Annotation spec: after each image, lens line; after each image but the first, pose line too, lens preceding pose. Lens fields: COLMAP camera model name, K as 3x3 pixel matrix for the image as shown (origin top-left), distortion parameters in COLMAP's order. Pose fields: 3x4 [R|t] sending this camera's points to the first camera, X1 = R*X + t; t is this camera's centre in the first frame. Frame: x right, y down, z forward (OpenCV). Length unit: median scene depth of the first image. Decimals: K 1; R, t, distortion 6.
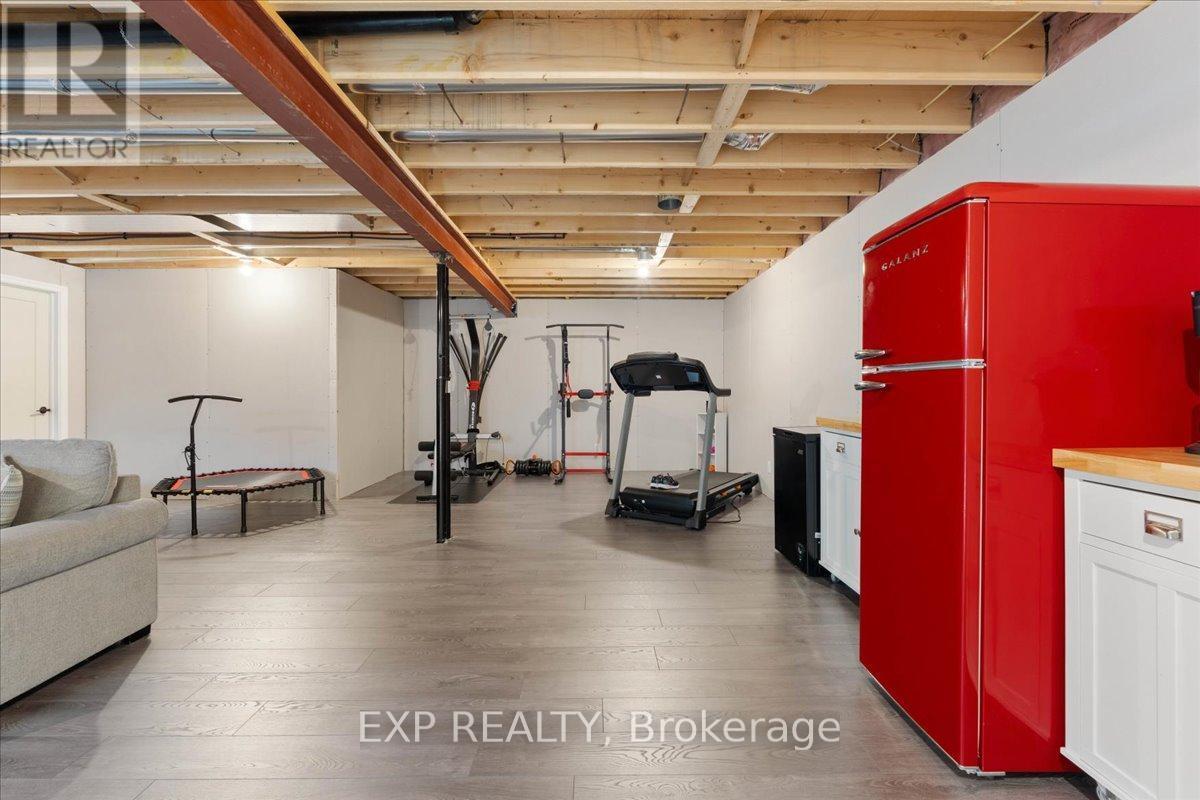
lens RADIAL K [[538.5, 0, 599.7], [0, 538.5, 392.3], [0, 0, 1]] dist [-0.000622, -0.000534]
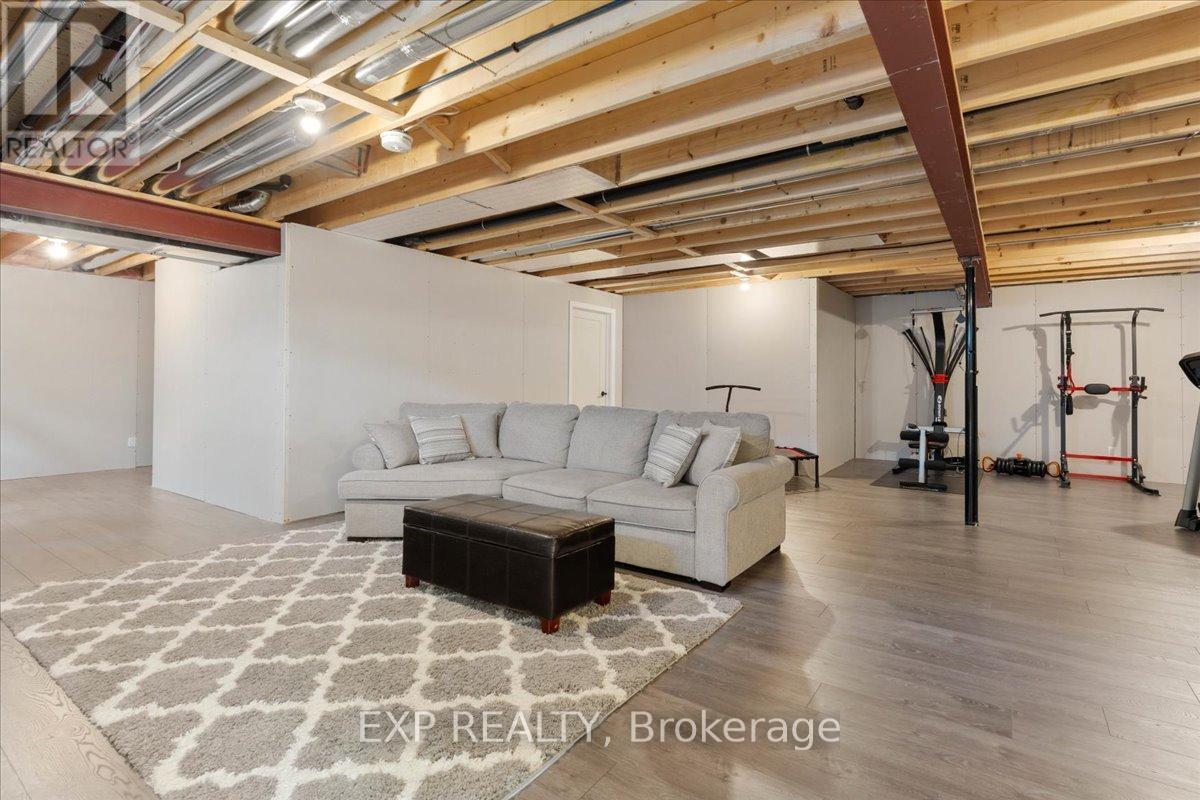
lens RADIAL K [[539.9, 0, 600.8], [0, 539.9, 369.0], [0, 0, 1]] dist [-0.001748, -0.000626]
pose [[0.798276, -0.005105, -0.602270, -0.142795], [-0.011830, 0.999638, -0.024153, 0.001237], [0.602175, 0.026406, 0.797927, -0.187455]]
